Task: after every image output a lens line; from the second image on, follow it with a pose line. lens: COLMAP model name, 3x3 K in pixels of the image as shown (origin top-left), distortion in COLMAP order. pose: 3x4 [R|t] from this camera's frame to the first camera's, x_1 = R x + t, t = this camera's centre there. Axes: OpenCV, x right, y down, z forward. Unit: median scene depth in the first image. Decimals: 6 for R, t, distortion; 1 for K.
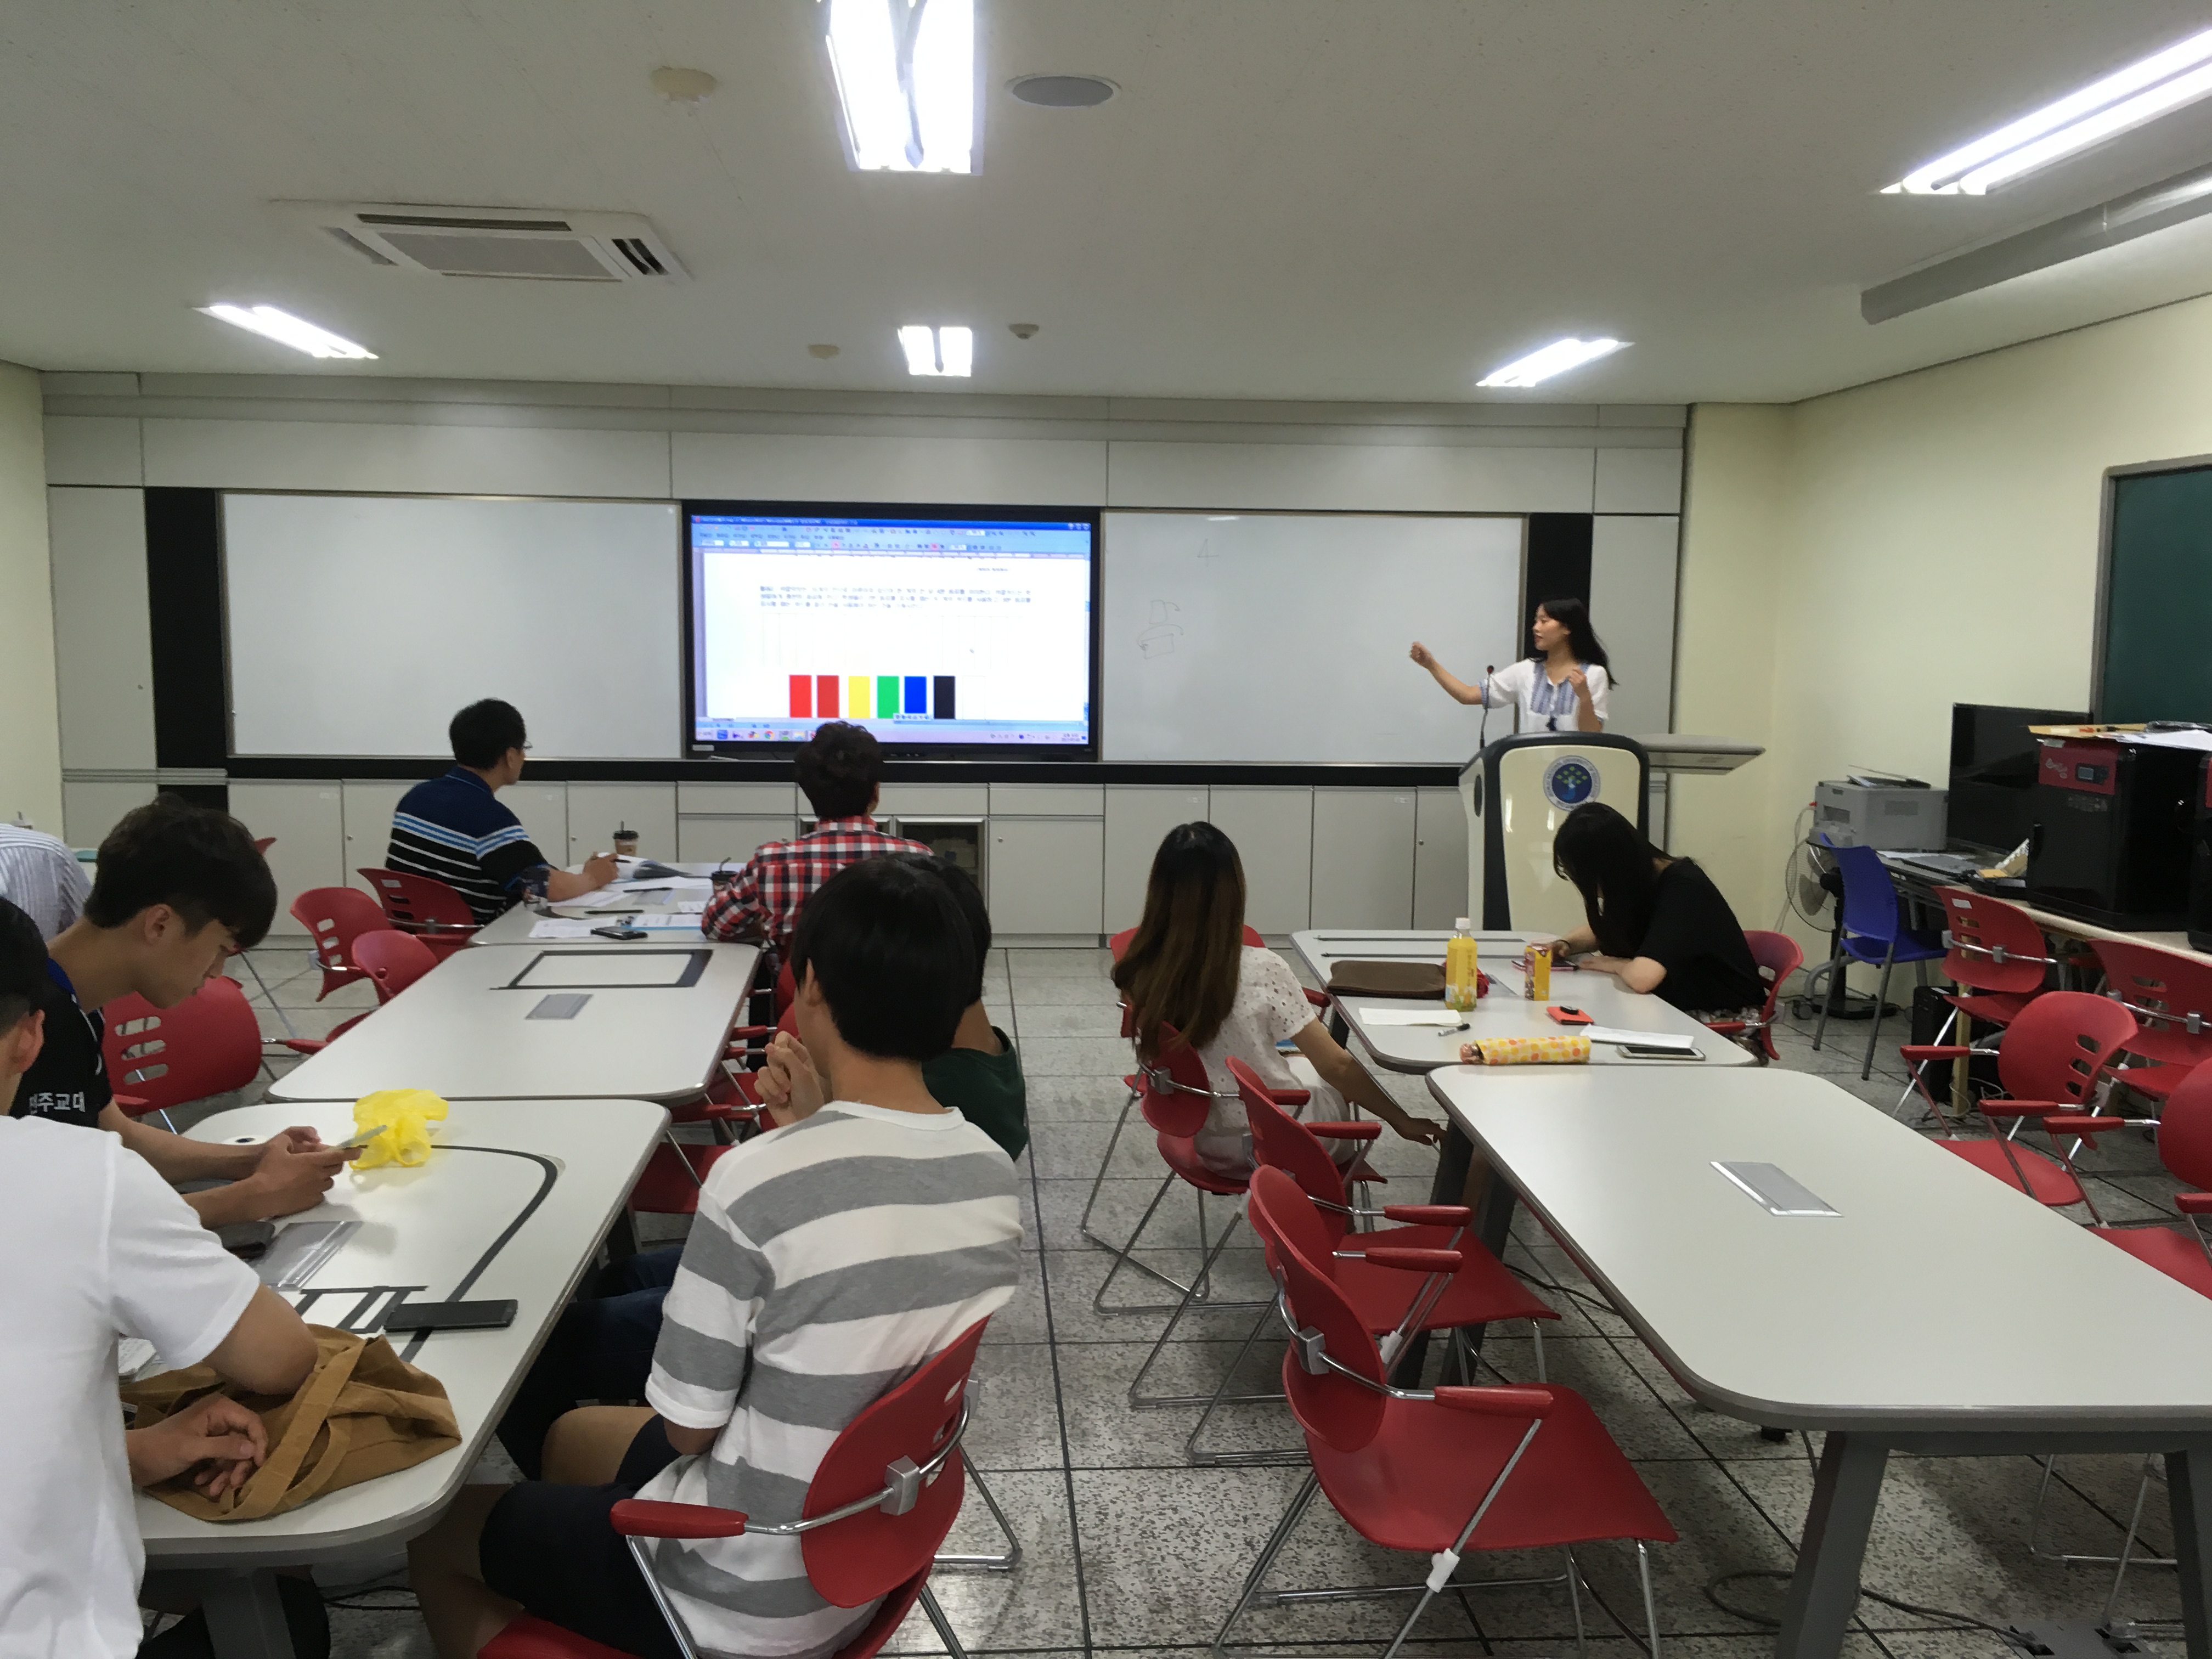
lens RADIAL K [[1867.9, 0, 1099.5], [0, 1867.9, 850.1], [0, 0, 1]] dist [0.081401, -0.112541]
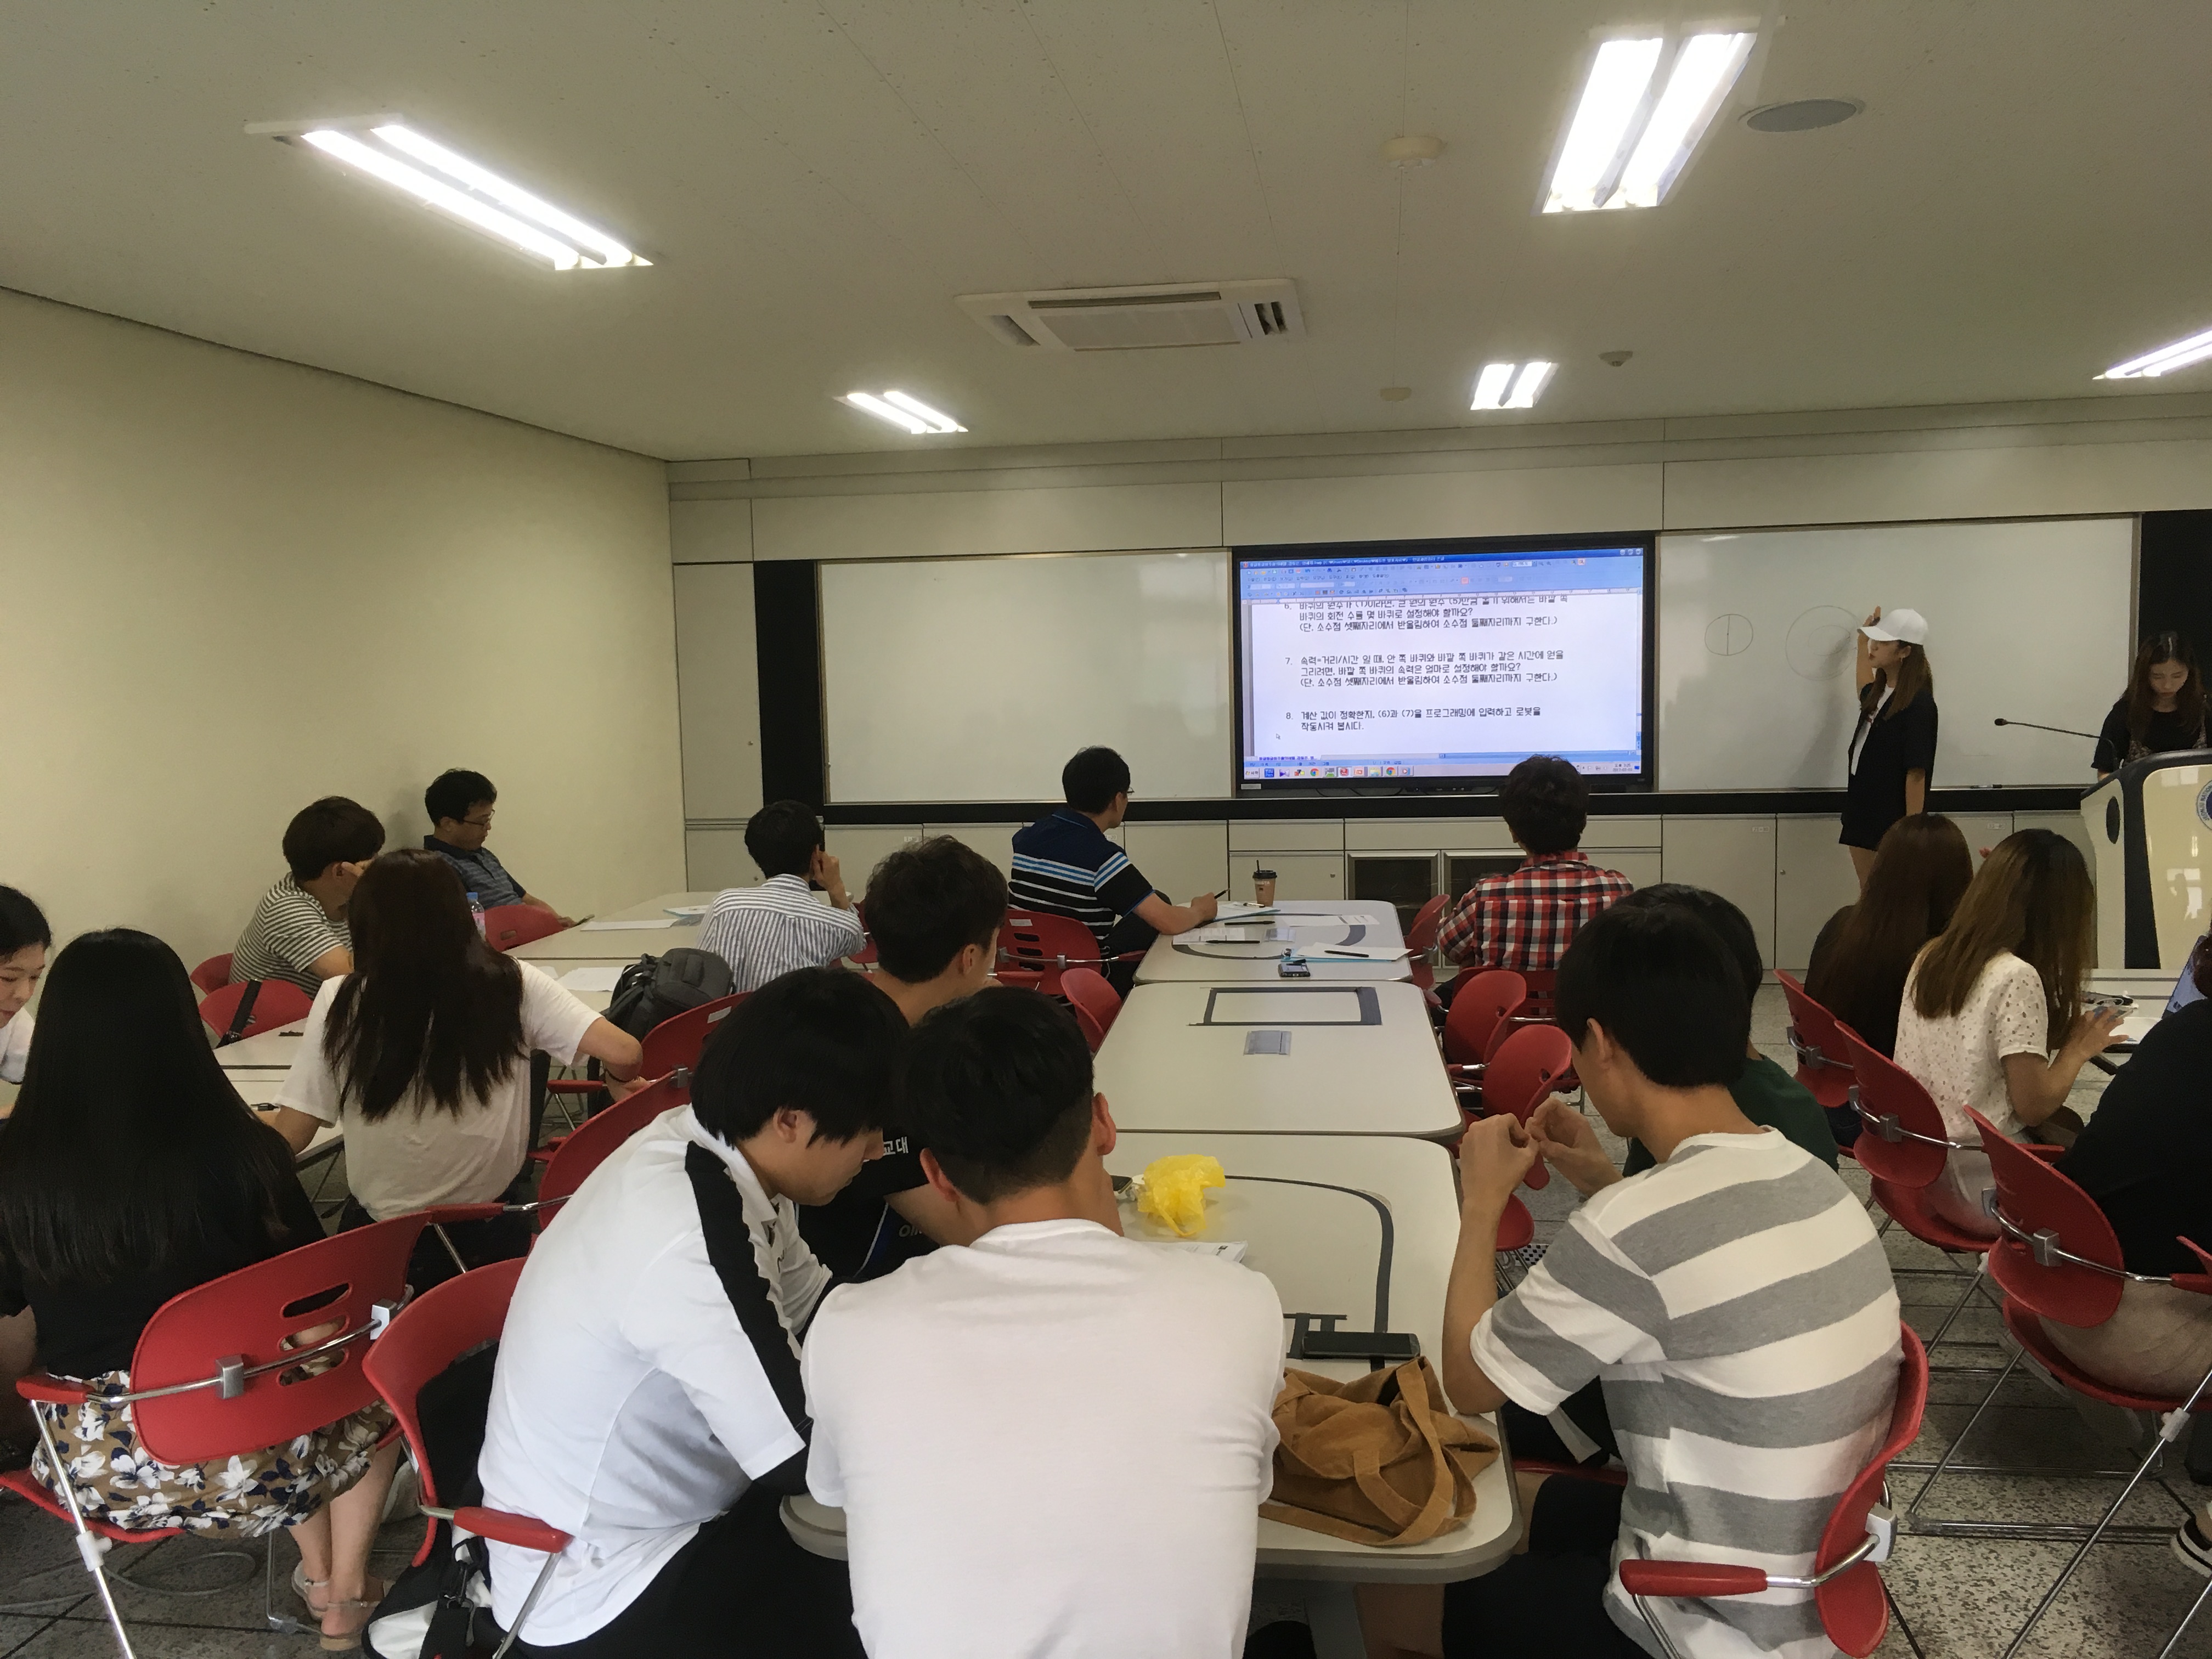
lens RADIAL K [[1867.9, 0, 1105.1], [0, 1867.9, 848.2], [0, 0, 1]] dist [0.081401, -0.112541]
pose [[0.976013, -0.014429, -0.217235, -0.115658], [0.010653, 0.999771, -0.018543, -0.004901], [0.217452, 0.015784, 0.975943, -0.024305]]
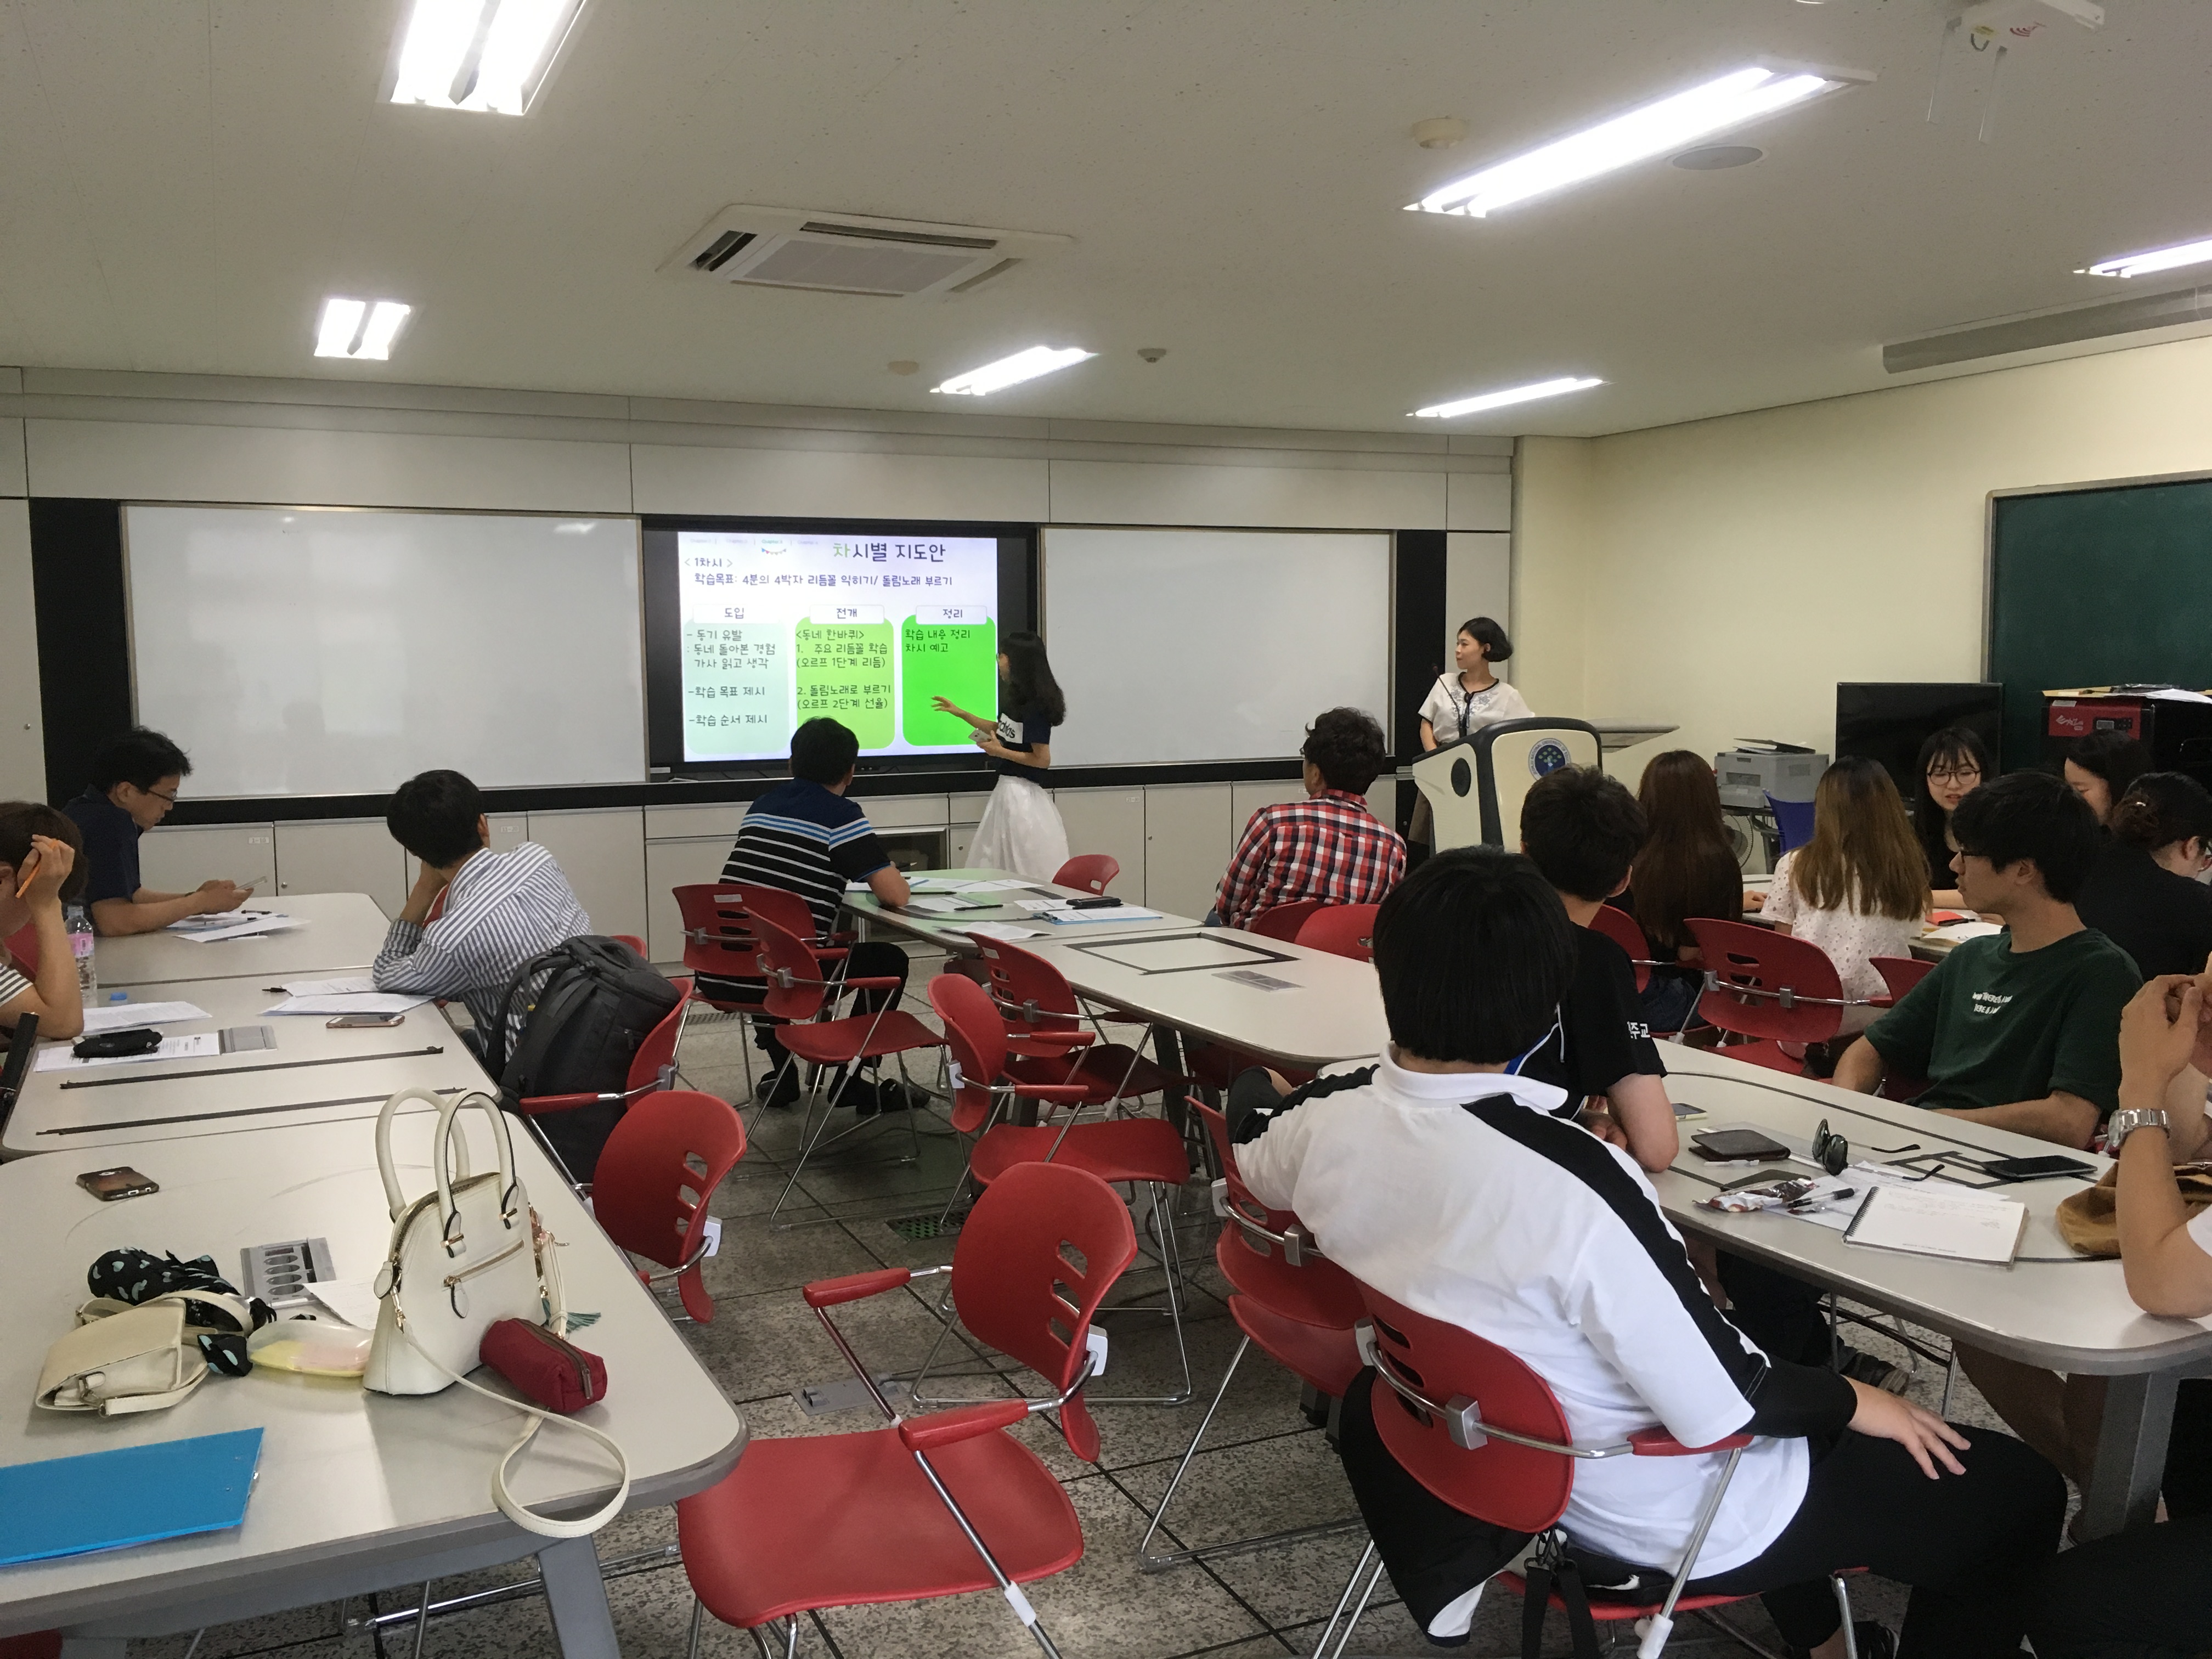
lens RADIAL K [[1867.9, 0, 1106.5], [0, 1867.9, 847.1], [0, 0, 1]] dist [0.081401, -0.112541]
pose [[0.935611, -0.057778, 0.348271, -0.571891], [0.062887, 0.998015, -0.003370, 0.004567], [-0.347385, 0.025055, 0.937388, 0.025144]]
